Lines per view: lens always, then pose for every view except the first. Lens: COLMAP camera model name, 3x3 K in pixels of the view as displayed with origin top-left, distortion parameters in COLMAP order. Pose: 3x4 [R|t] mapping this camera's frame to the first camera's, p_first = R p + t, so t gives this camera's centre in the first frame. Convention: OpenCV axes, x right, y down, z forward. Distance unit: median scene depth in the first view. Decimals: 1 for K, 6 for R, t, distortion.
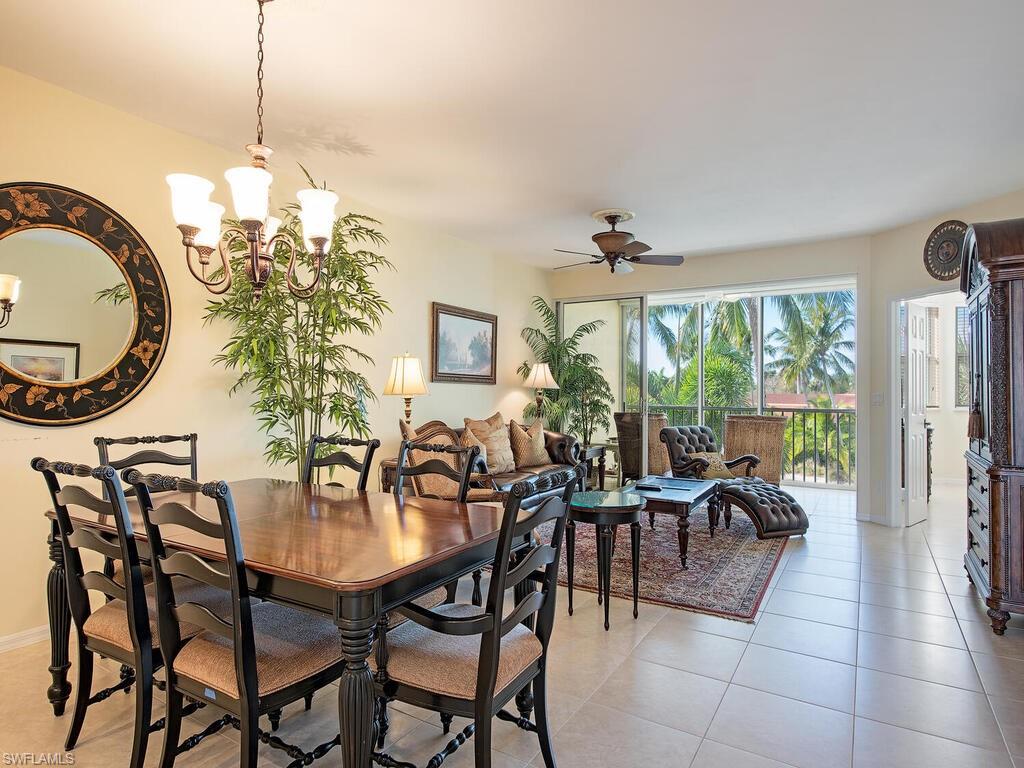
lens RADIAL K [[566.9, 0, 512.0], [0, 566.9, 384.0], [0, 0, 1]] dist [0.006105, -0.000246]
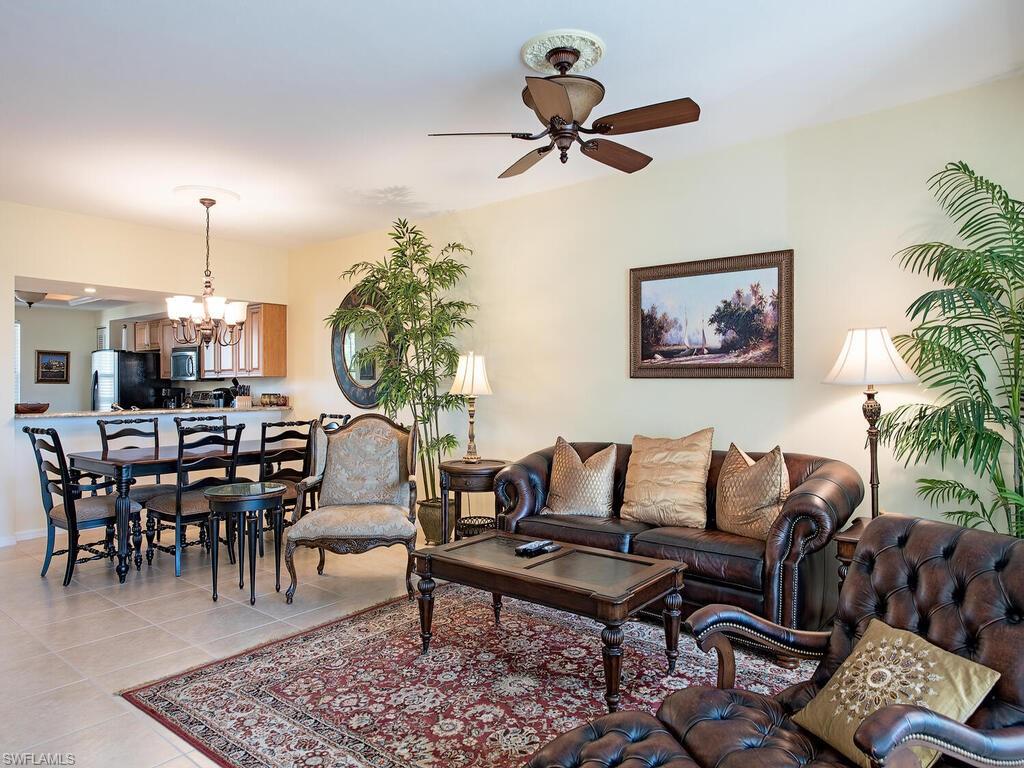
lens RADIAL K [[643.7, 0, 512.0], [0, 643.7, 384.0], [0, 0, 1]] dist [0.003717, 0.002529]
pose [[-0.124395, -0.007832, -0.992202, 0.702284], [0.014201, 0.999852, -0.009673, 0.009869], [0.992131, -0.015293, -0.124266, 0.940797]]
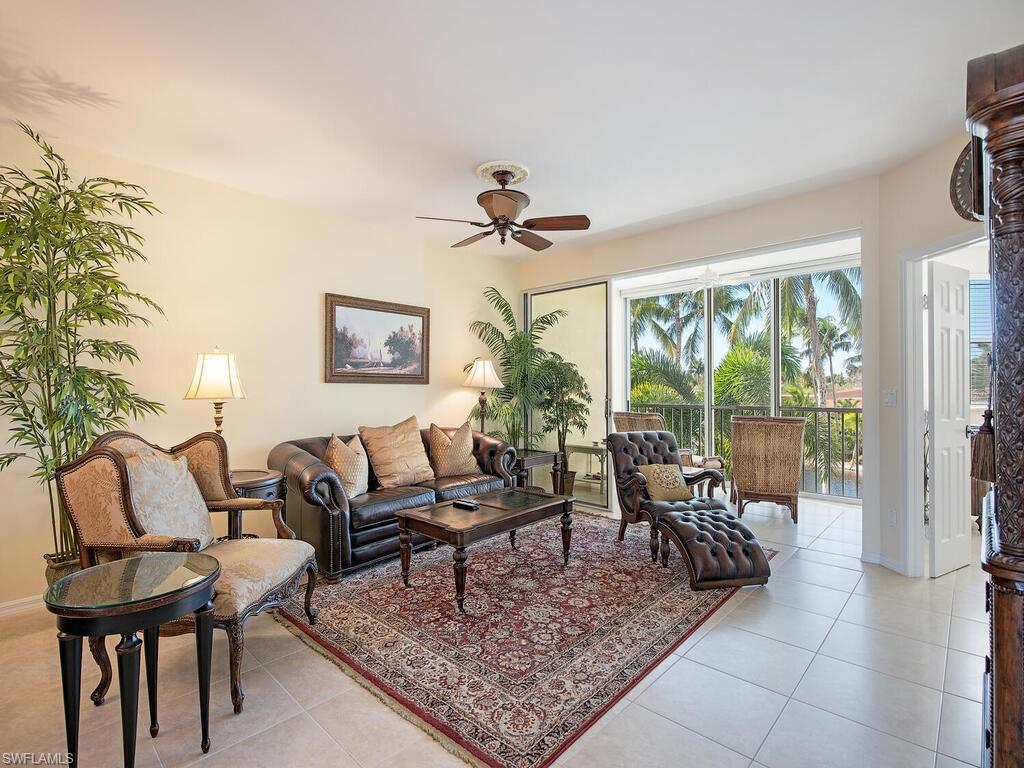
lens RADIAL K [[488.3, 0, 512.0], [0, 488.3, 384.0], [0, 0, 1]] dist [-0.001505, 0.000058]
pose [[0.980038, -0.012044, -0.198444, 0.299051], [0.012608, 0.999919, 0.001580, 0.001446], [0.198409, -0.004050, 0.980111, 0.297258]]
